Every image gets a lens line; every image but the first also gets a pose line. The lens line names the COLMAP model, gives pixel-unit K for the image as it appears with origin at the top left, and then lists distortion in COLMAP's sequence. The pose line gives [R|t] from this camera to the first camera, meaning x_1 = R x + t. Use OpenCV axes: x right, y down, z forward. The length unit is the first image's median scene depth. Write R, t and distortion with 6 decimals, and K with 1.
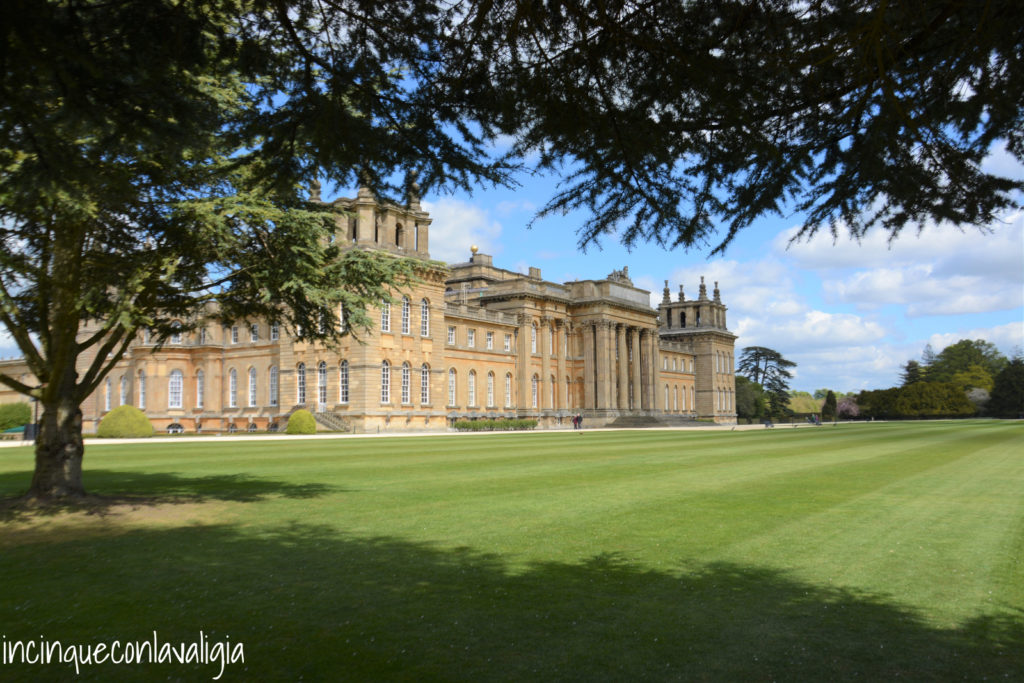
lens RADIAL K [[933.9, 0, 512.0], [0, 933.9, 341.5], [0, 0, 1]] dist [-0.105822, 0.197409]
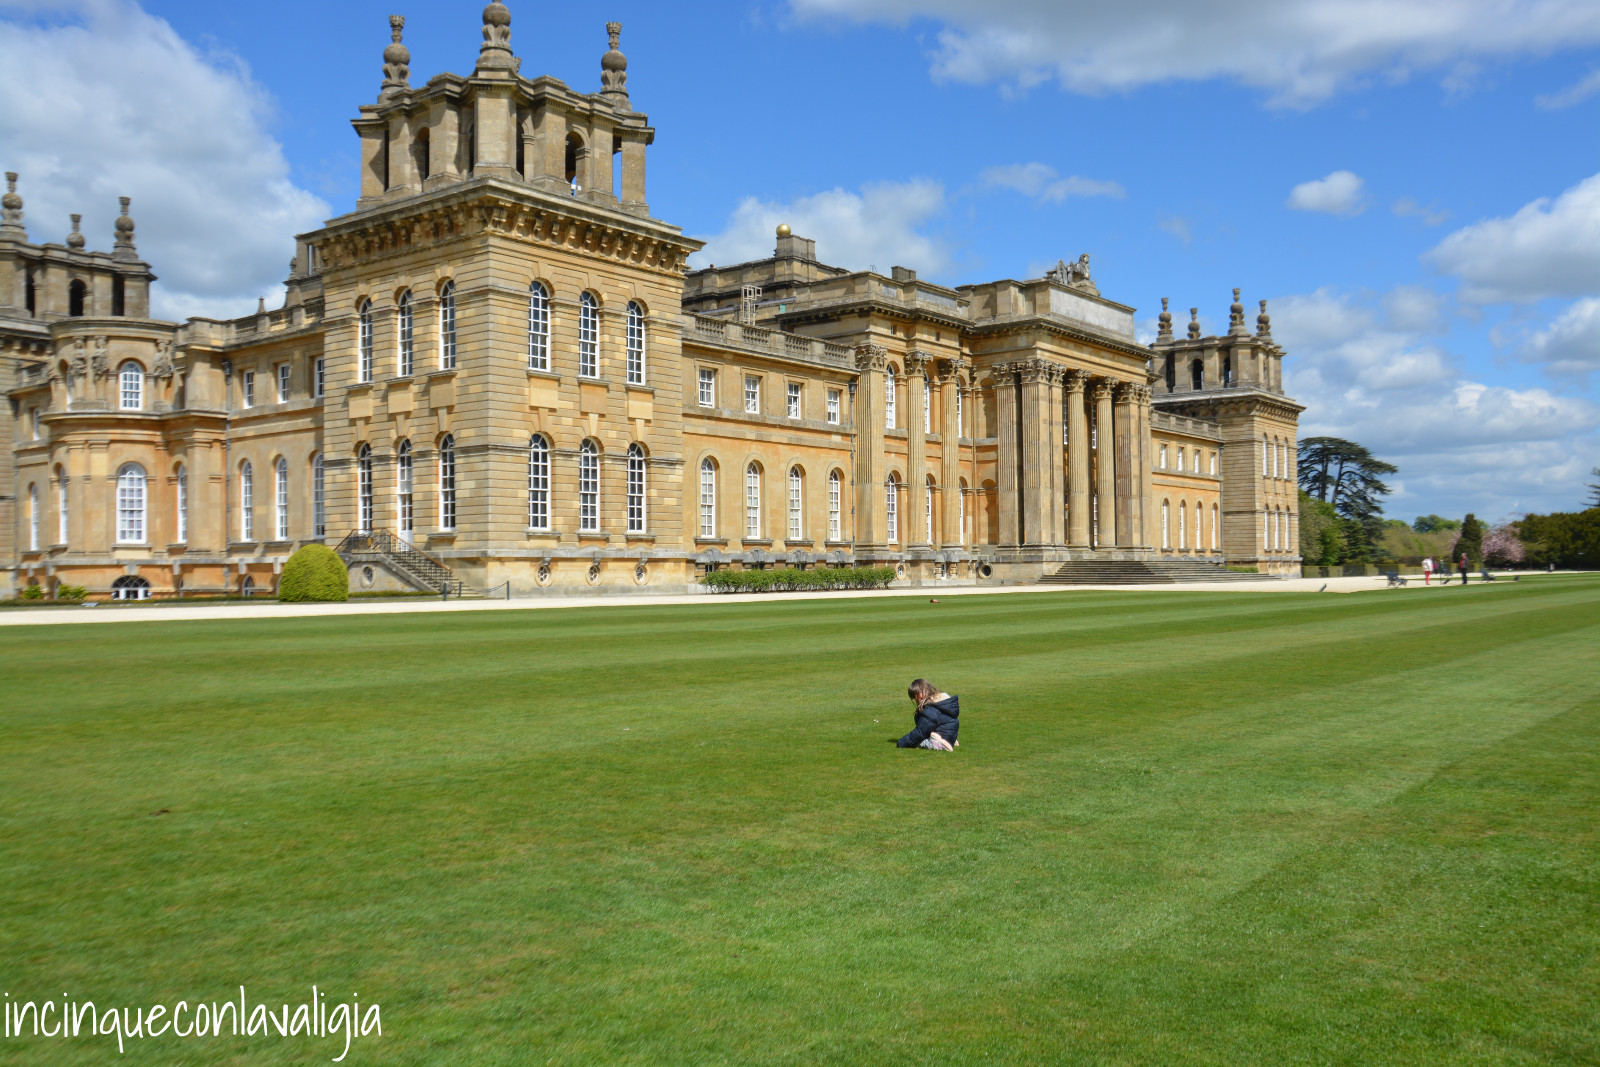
lens RADIAL K [[1459.1, 0, 800.0], [0, 1459.1, 533.5], [0, 0, 1]] dist [-0.105822, 0.197409]
pose [[0.997234, -0.000831, -0.074326, 0.033212], [0.005339, 0.998156, 0.060469, 0.020773], [0.074139, -0.060699, 0.995399, 0.250617]]
